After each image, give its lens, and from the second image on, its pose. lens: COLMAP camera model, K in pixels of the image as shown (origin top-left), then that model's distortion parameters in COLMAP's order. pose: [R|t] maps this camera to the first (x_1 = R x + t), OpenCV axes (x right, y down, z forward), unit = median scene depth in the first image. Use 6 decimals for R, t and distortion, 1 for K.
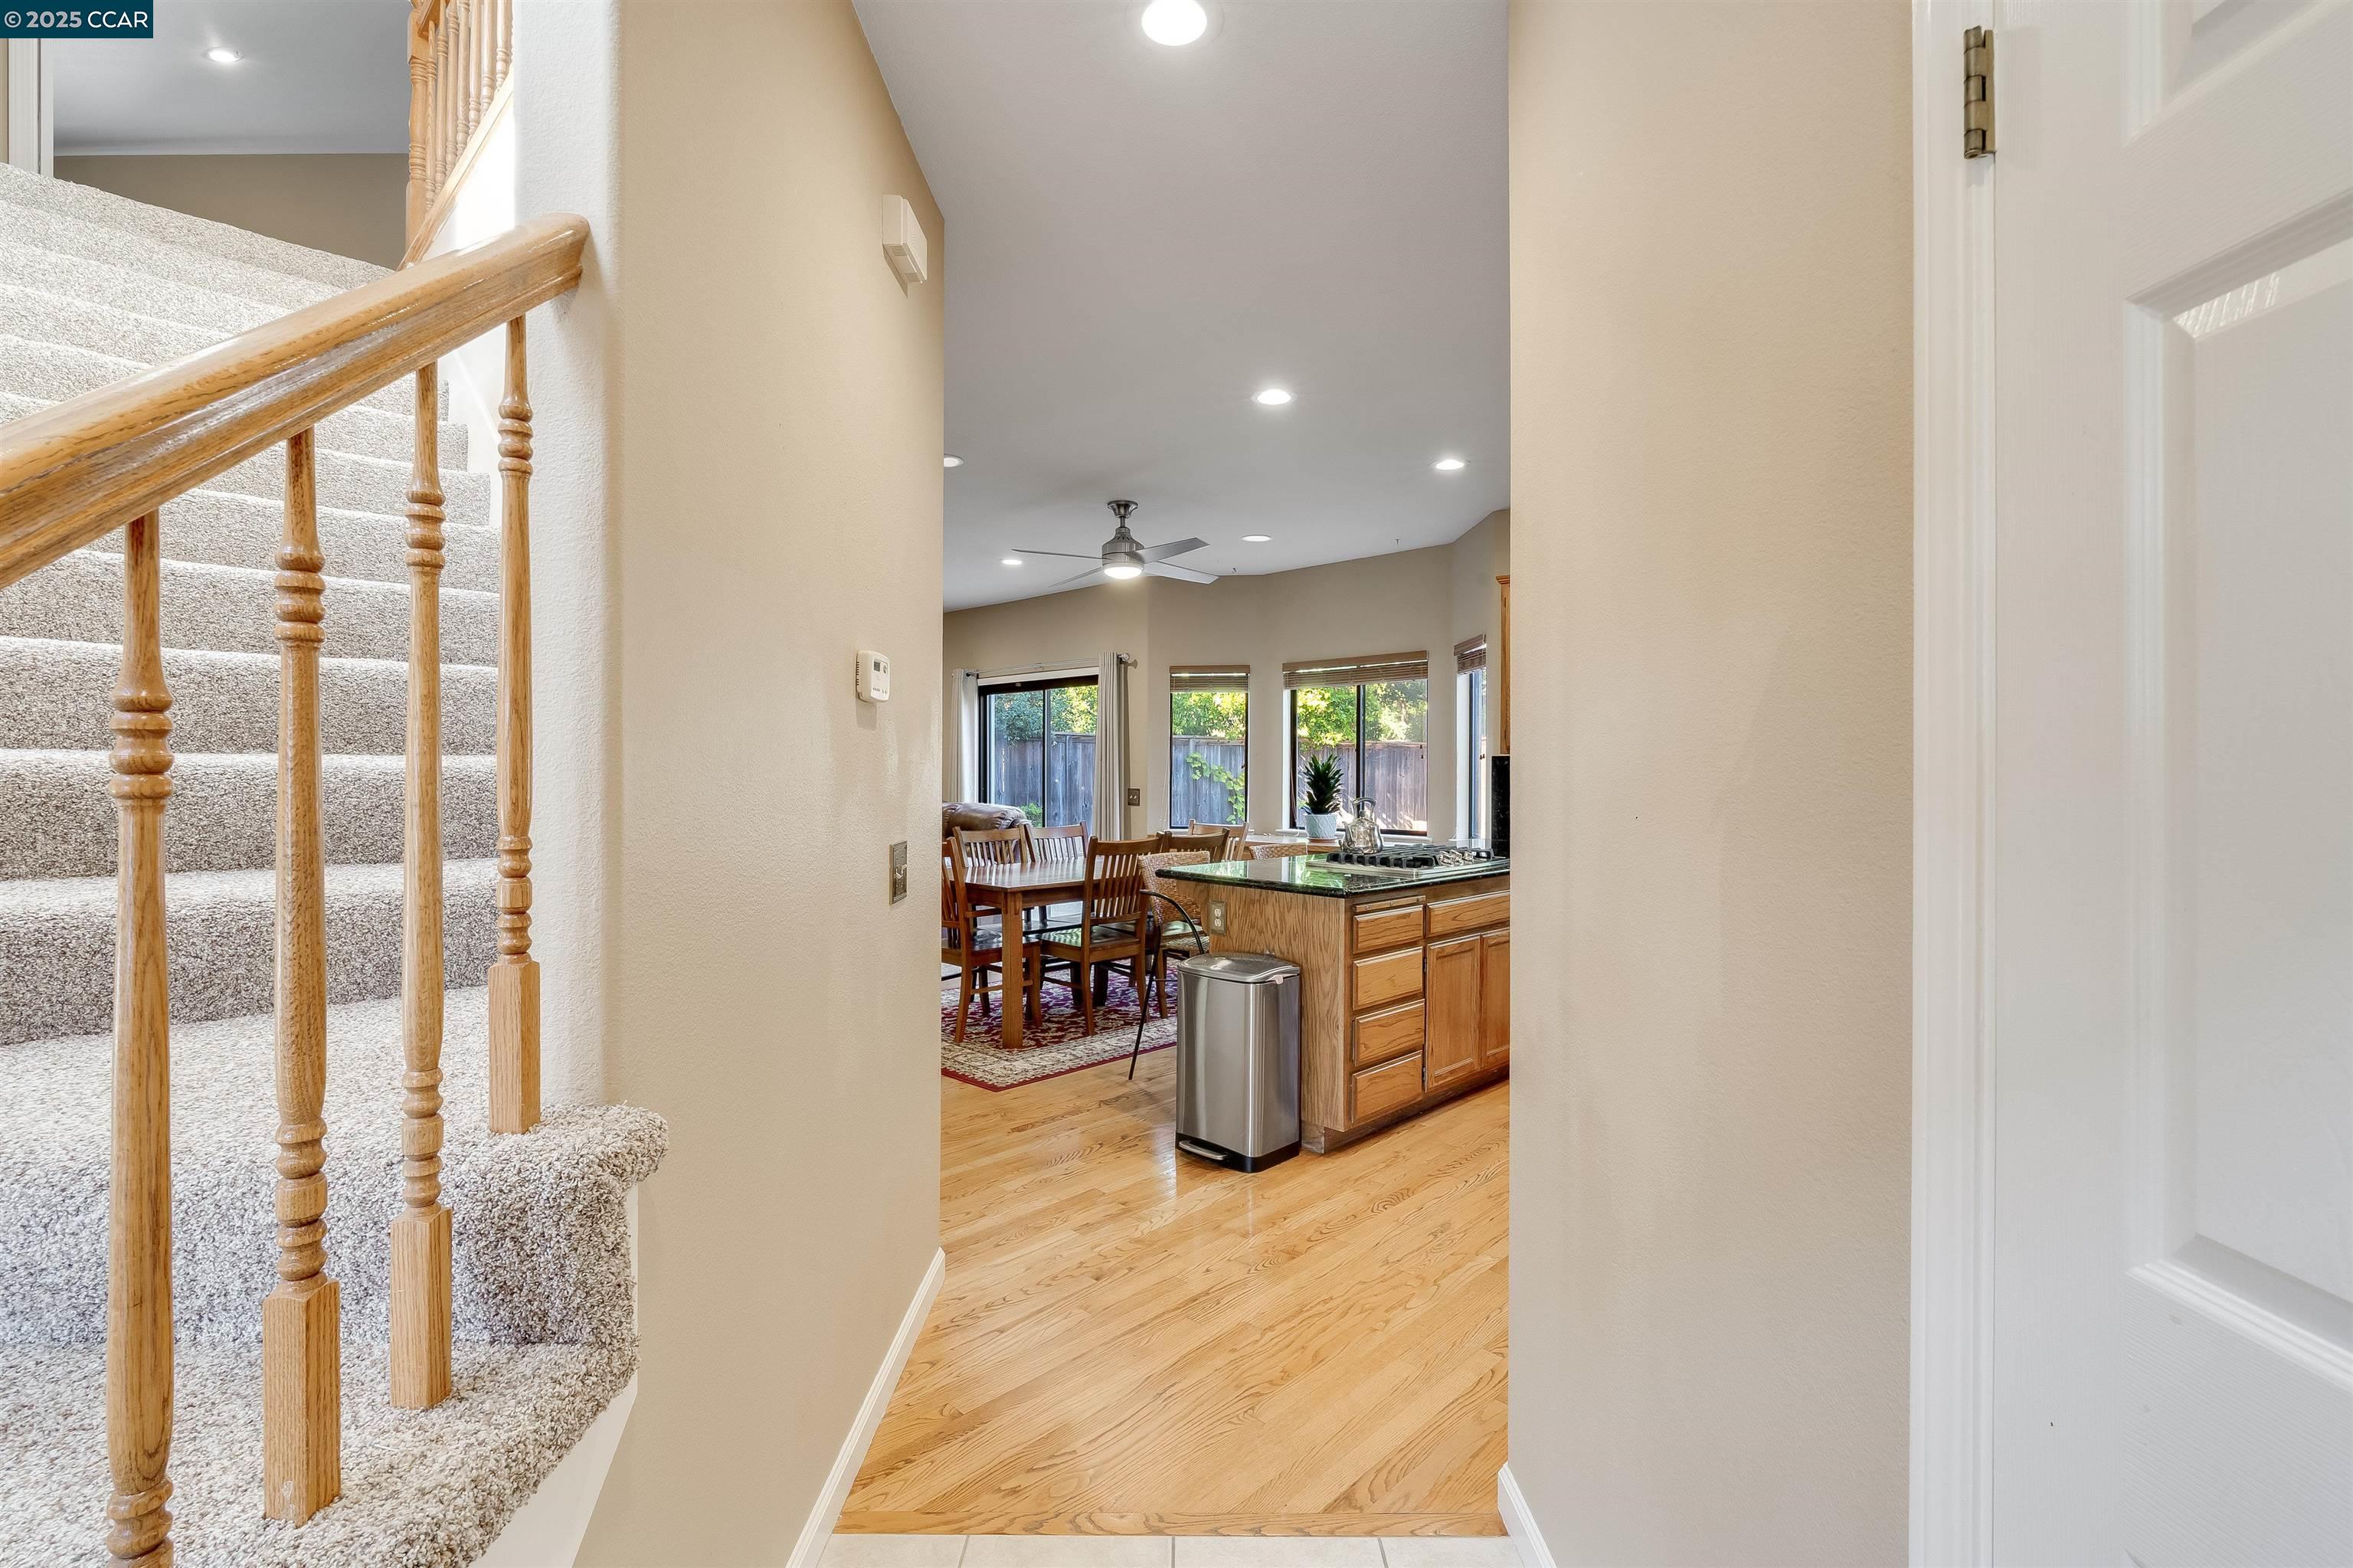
lens RADIAL K [[1074.5, 0, 1169.9], [0, 1074.5, 762.8], [0, 0, 1]] dist [-0.012292, 0.003111]
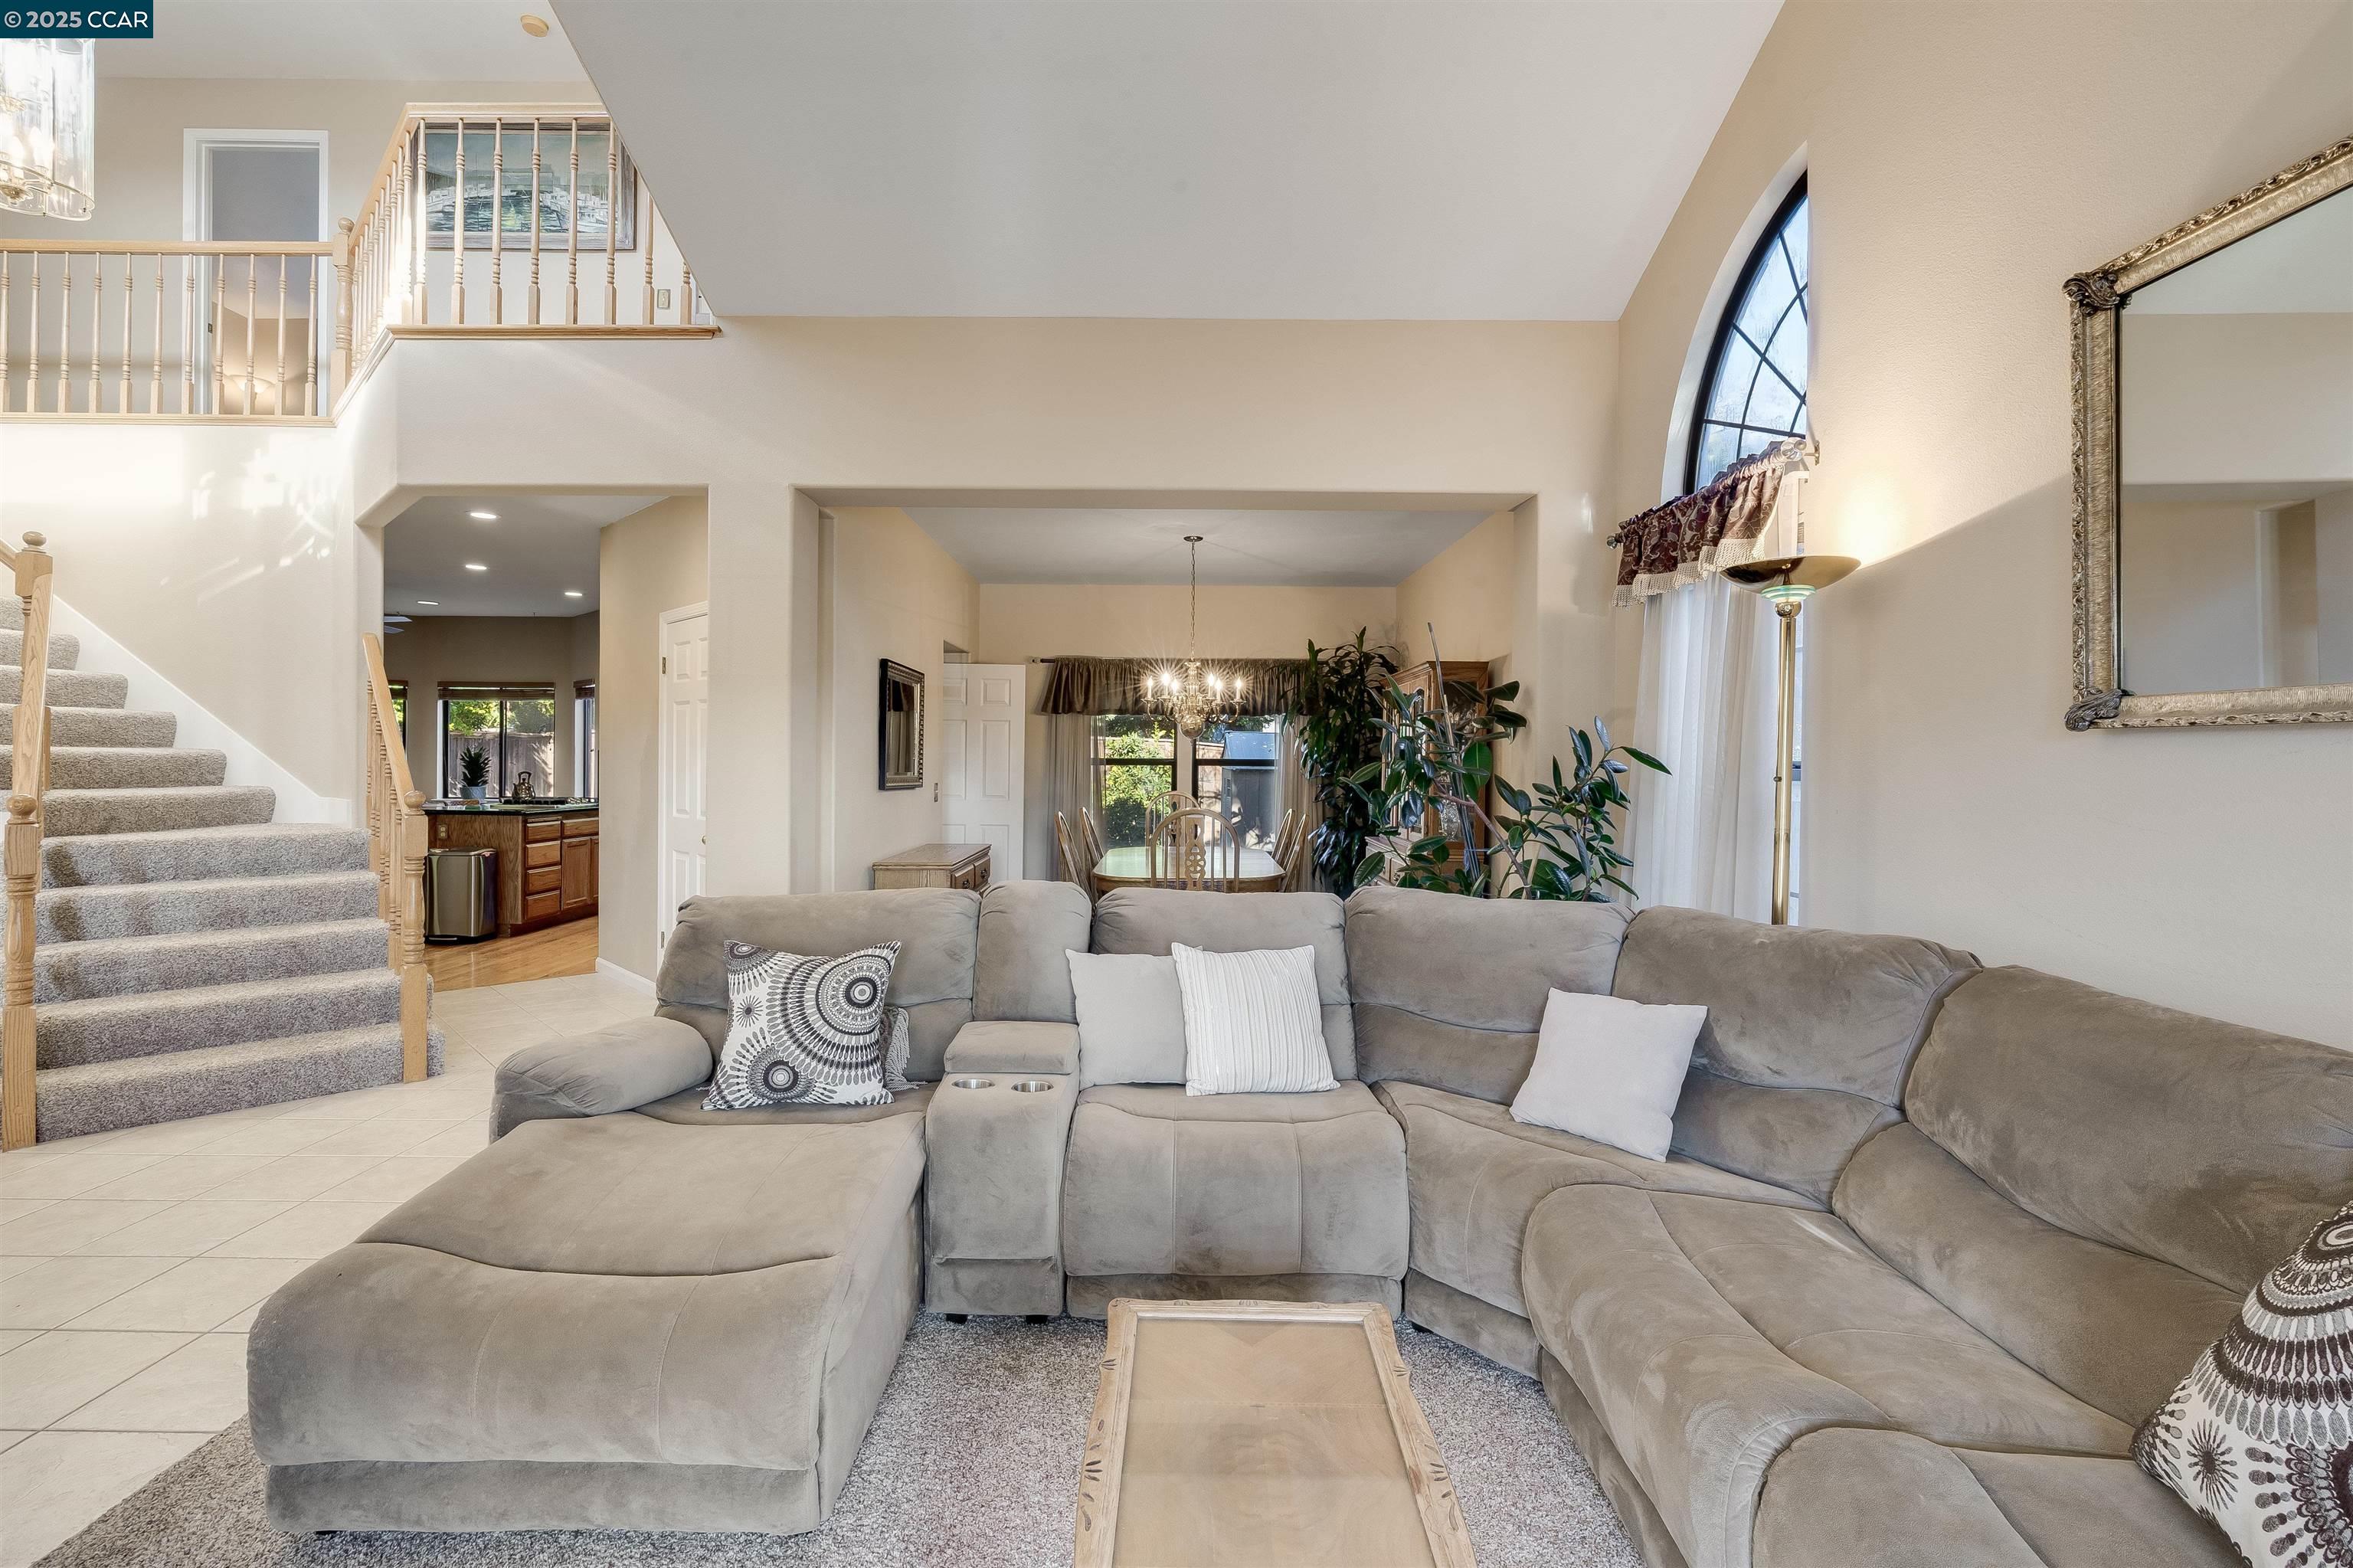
lens RADIAL K [[1074.5, 0, 1184.7], [0, 1074.5, 769.4], [0, 0, 1]] dist [-0.012292, 0.003111]
pose [[0.703705, 0.001904, 0.710490, -0.273007], [-0.011081, 0.999904, 0.008295, 0.000822], [-0.710406, -0.013710, 0.703659, -0.928996]]
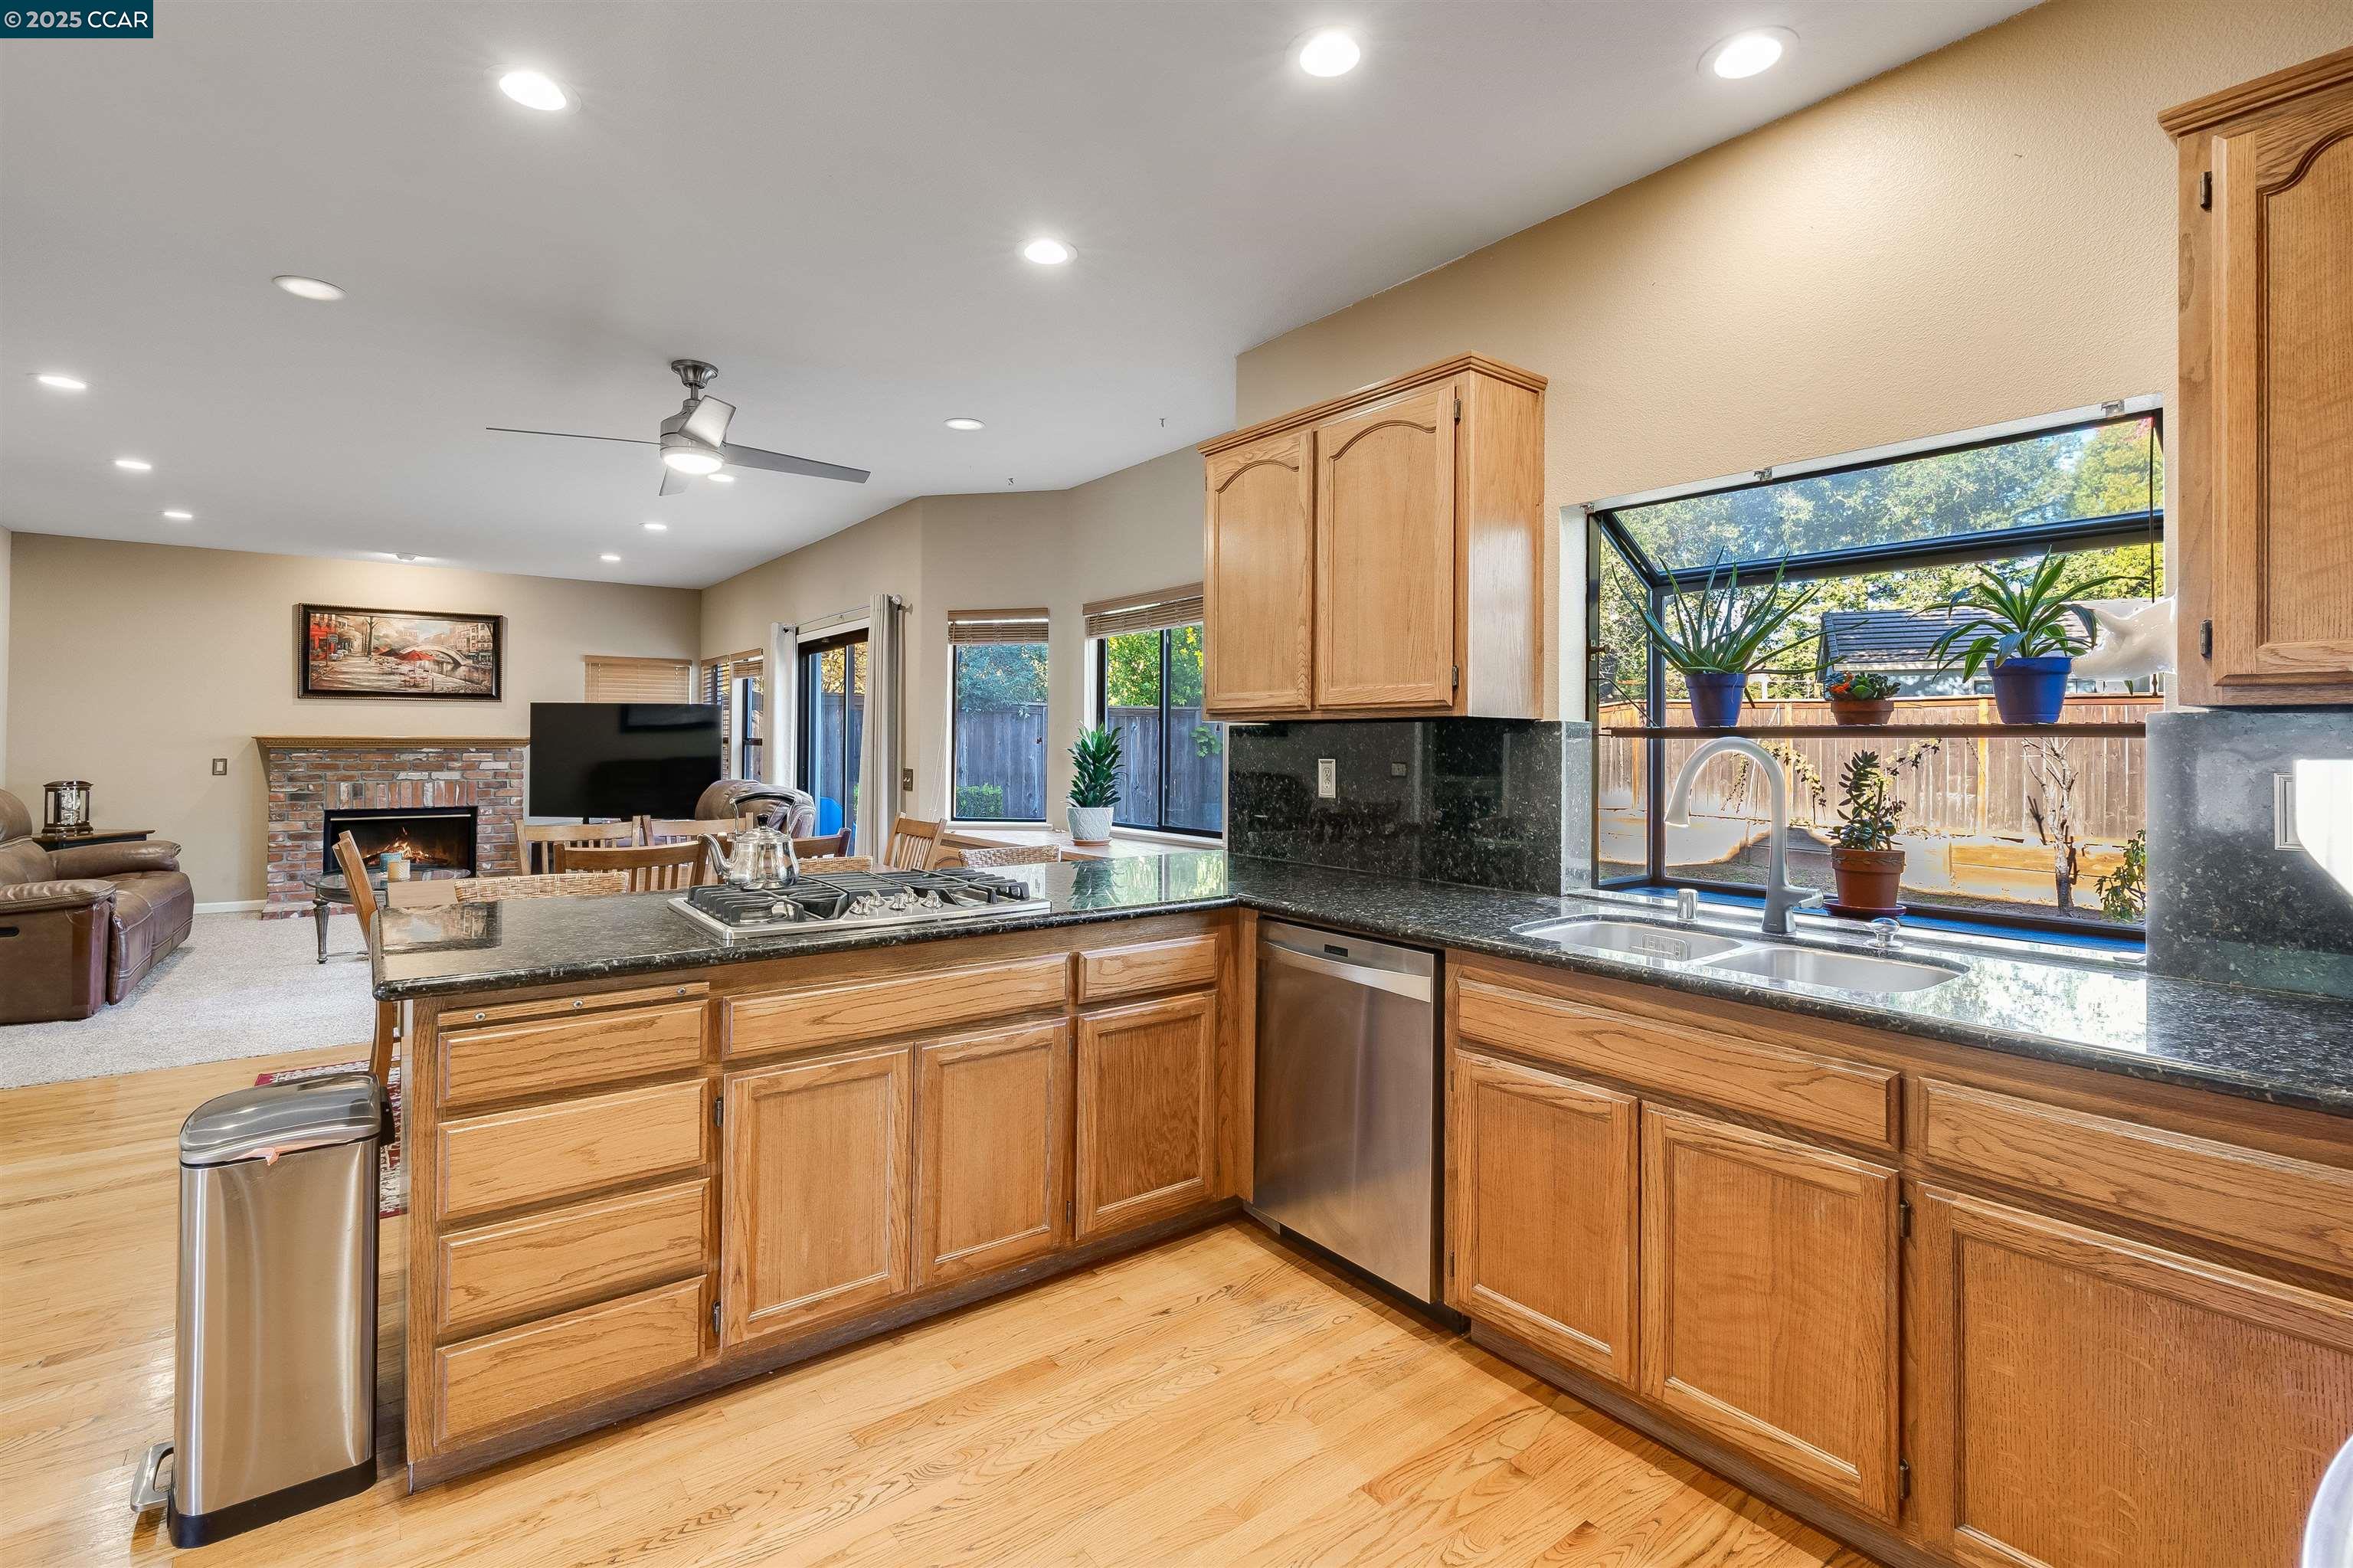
lens RADIAL K [[1074.5, 0, 1177.8], [0, 1074.5, 731.5], [0, 0, 1]] dist [-0.012292, 0.003111]
pose [[0.990991, 0.001235, -0.133921, 0.367909], [-0.002144, 0.999976, -0.006645, 0.002603], [0.133909, 0.006872, 0.990970, 0.350750]]
